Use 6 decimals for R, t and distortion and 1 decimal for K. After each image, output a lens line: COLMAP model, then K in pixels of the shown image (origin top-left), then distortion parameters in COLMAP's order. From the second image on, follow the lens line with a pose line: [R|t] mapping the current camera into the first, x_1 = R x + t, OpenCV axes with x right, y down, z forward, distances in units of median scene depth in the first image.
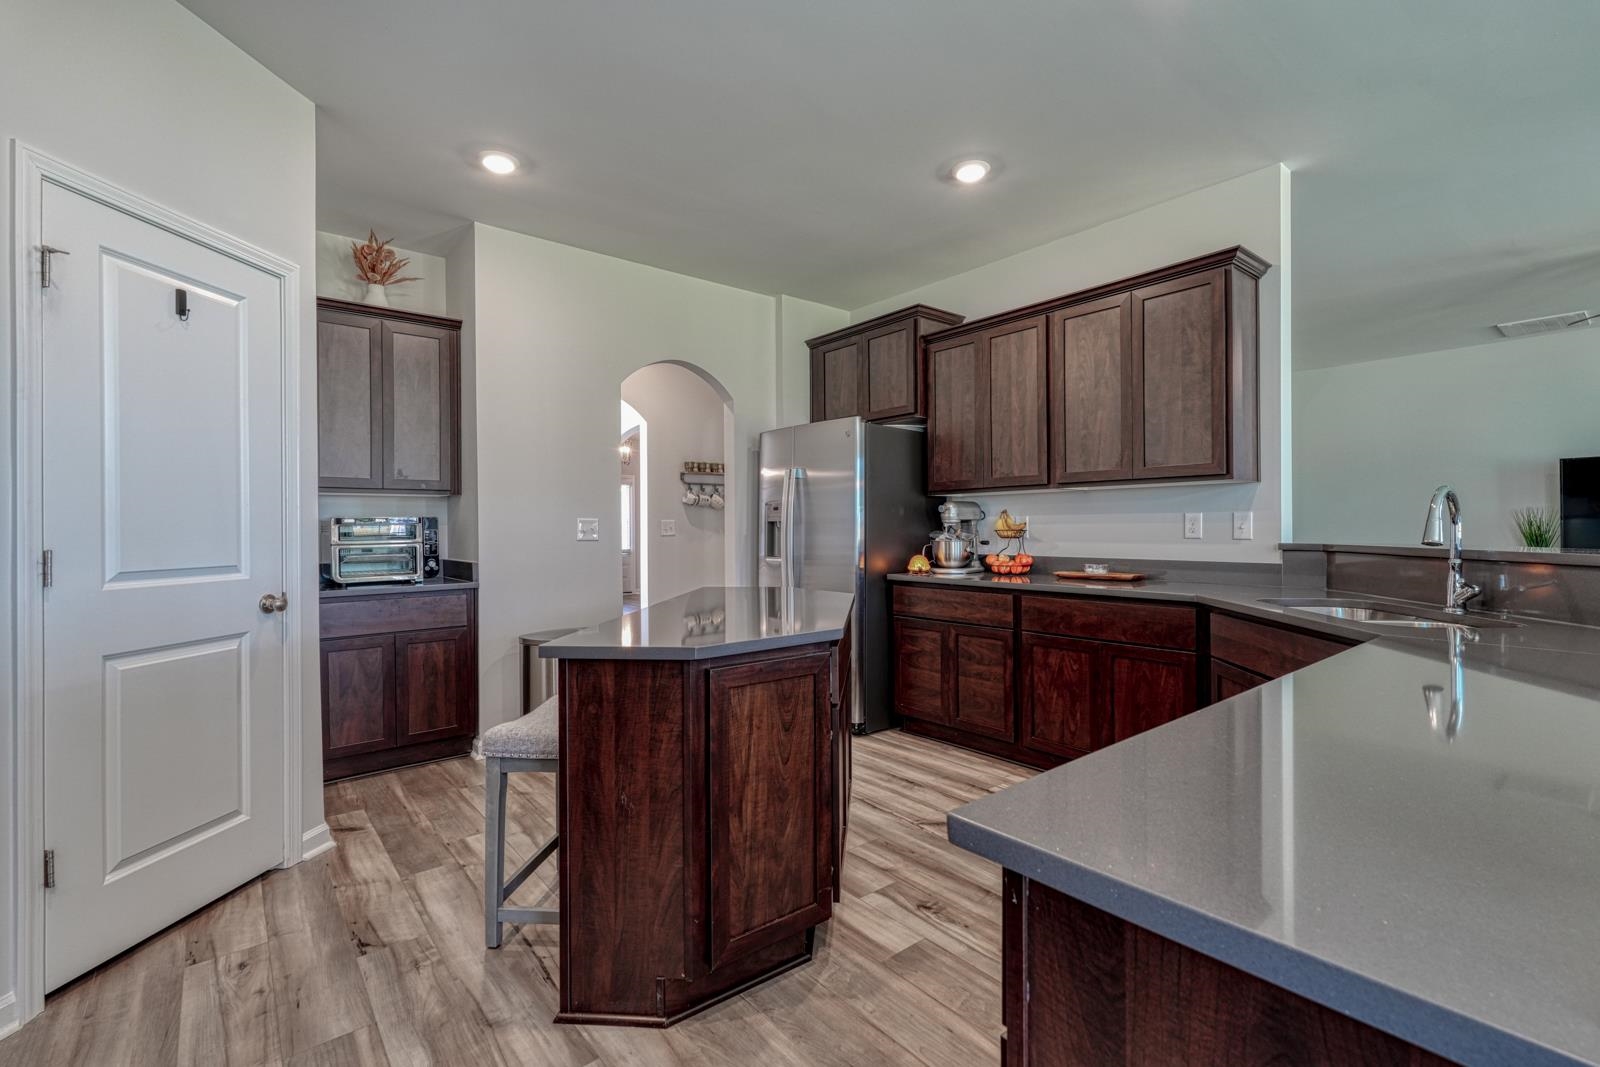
lens RADIAL K [[713.2, 0, 800.0], [0, 713.2, 533.5], [0, 0, 1]] dist [0.001680, 0.000697]
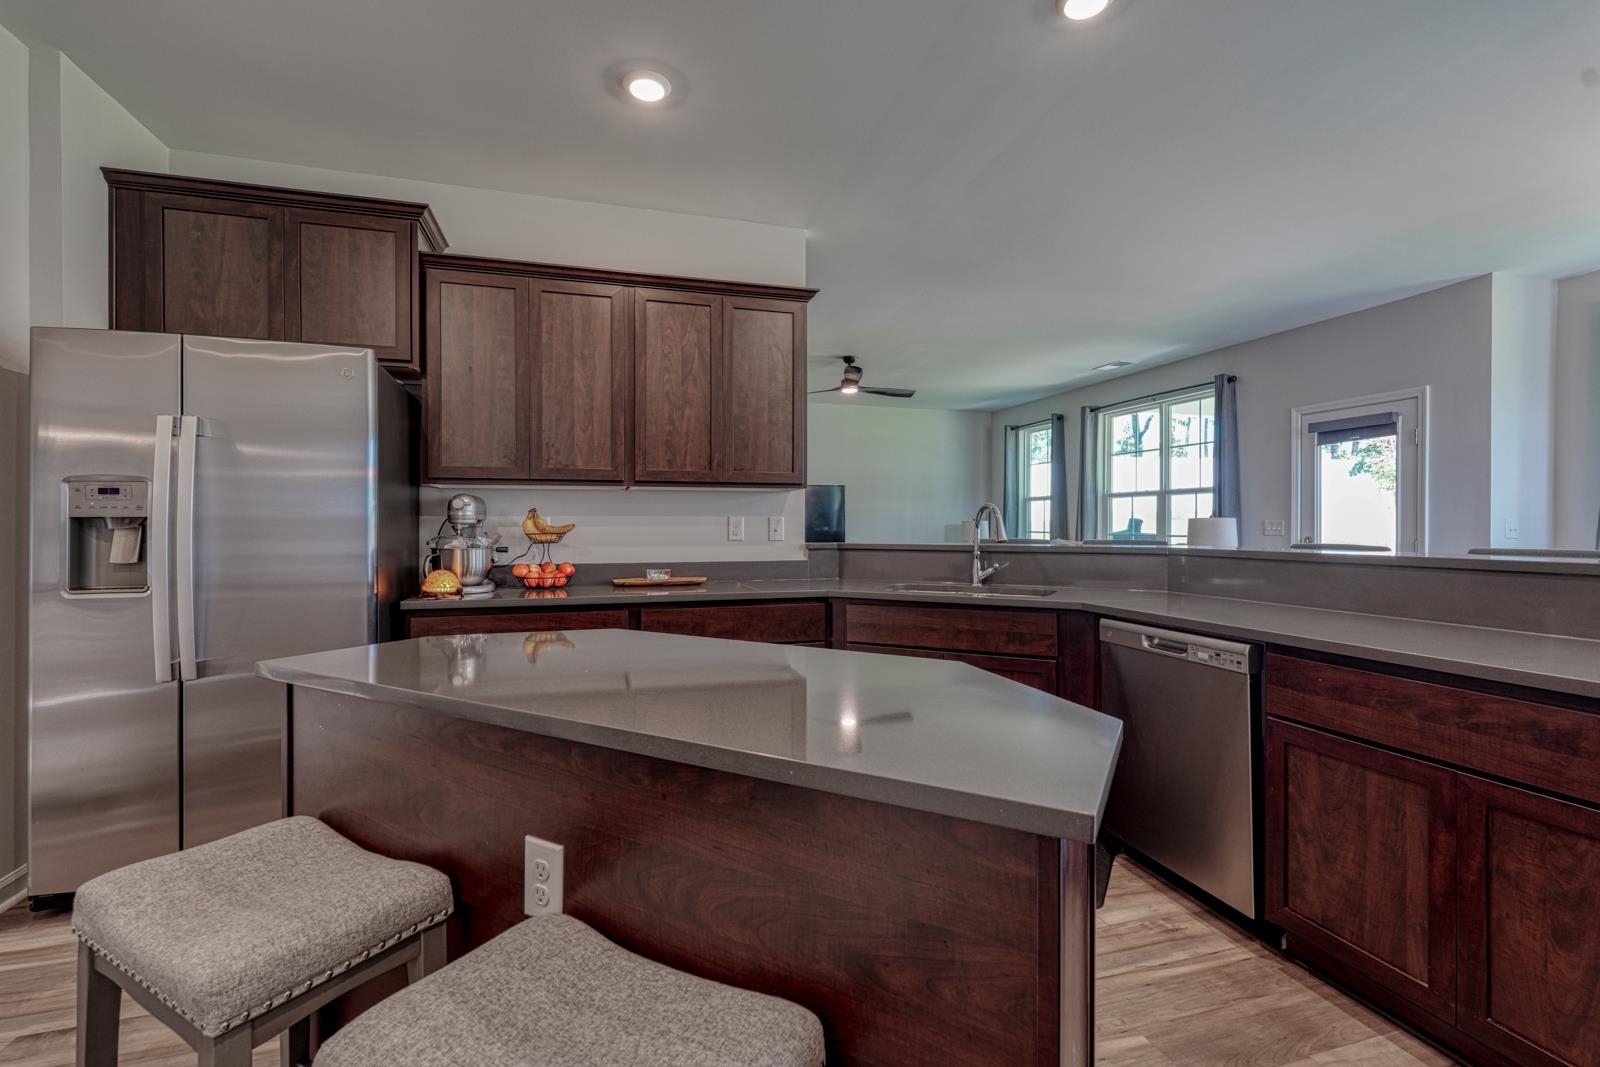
lens RADIAL K [[713.2, 0, 800.0], [0, 713.2, 533.5], [0, 0, 1]] dist [0.001680, 0.000697]
pose [[0.381237, -0.003380, 0.924471, -0.373281], [0.006958, 0.999975, 0.000786, -0.003503], [-0.924451, 0.006133, 0.381251, 0.454811]]
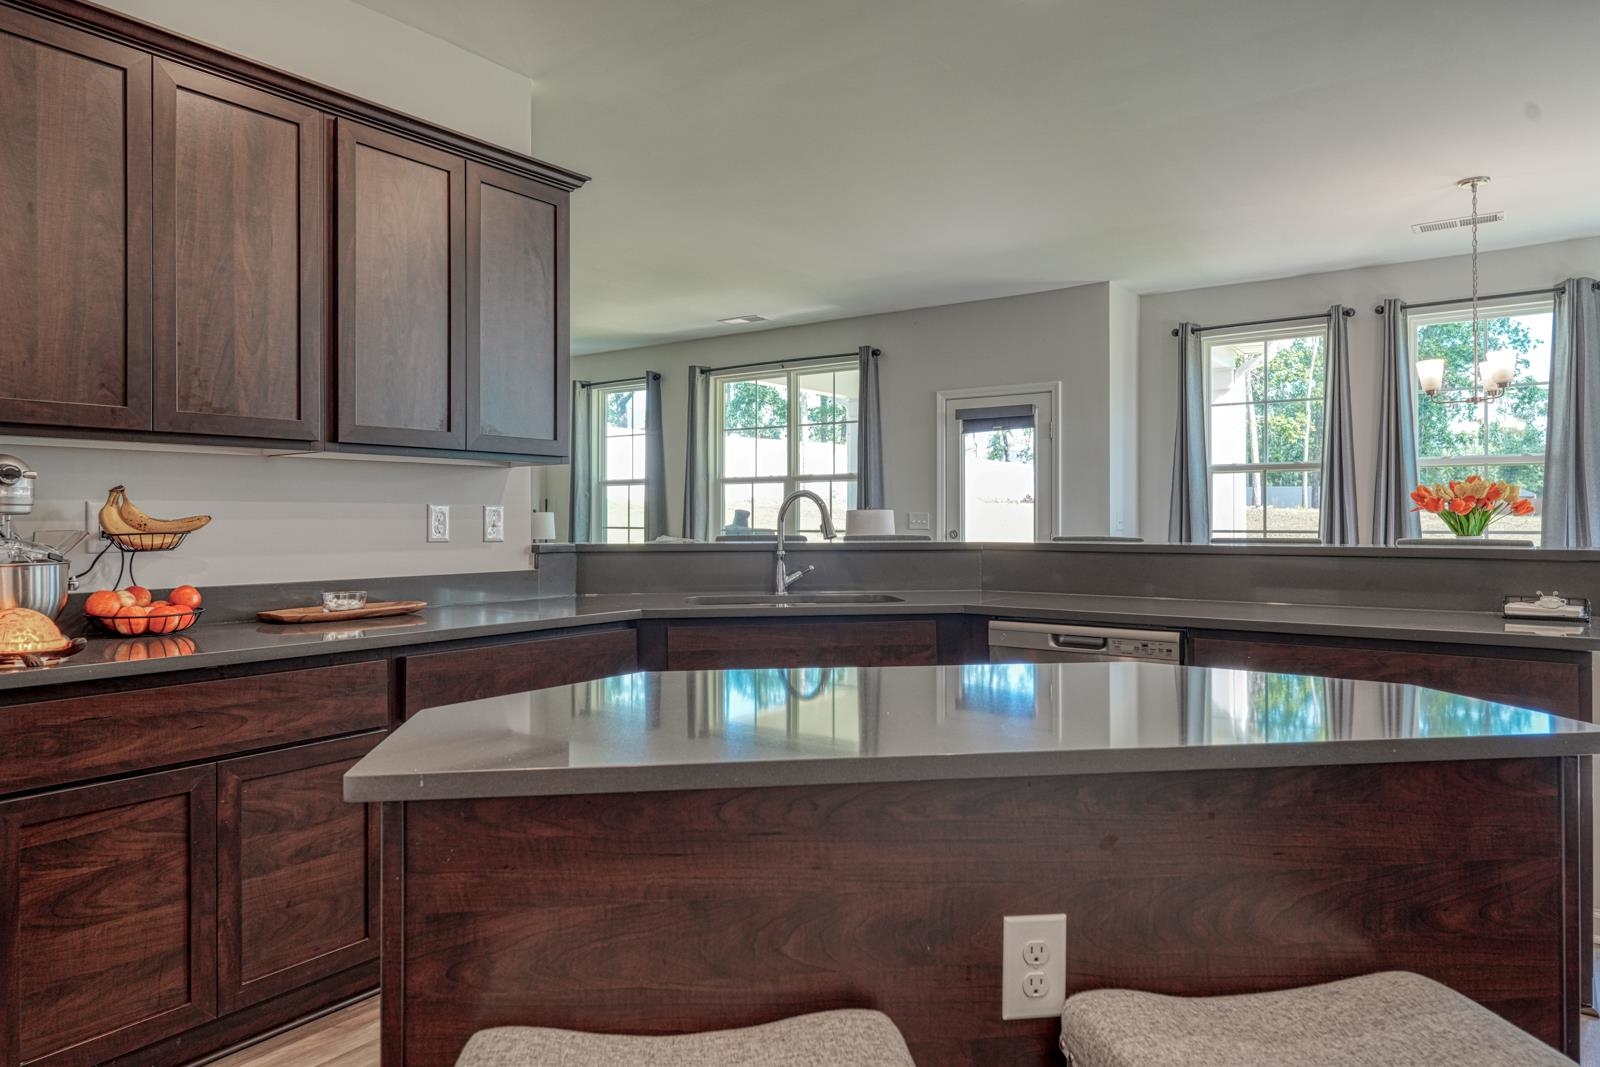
lens RADIAL K [[1031.7, 0, 800.2], [0, 1031.7, 521.1], [0, 0, 1]] dist [0.003527, 0.000981]
pose [[-0.261823, 0.005111, 0.965102, -0.450110], [0.012655, 0.999918, -0.001862, -0.006261], [-0.965033, 0.011726, -0.261866, 0.840699]]
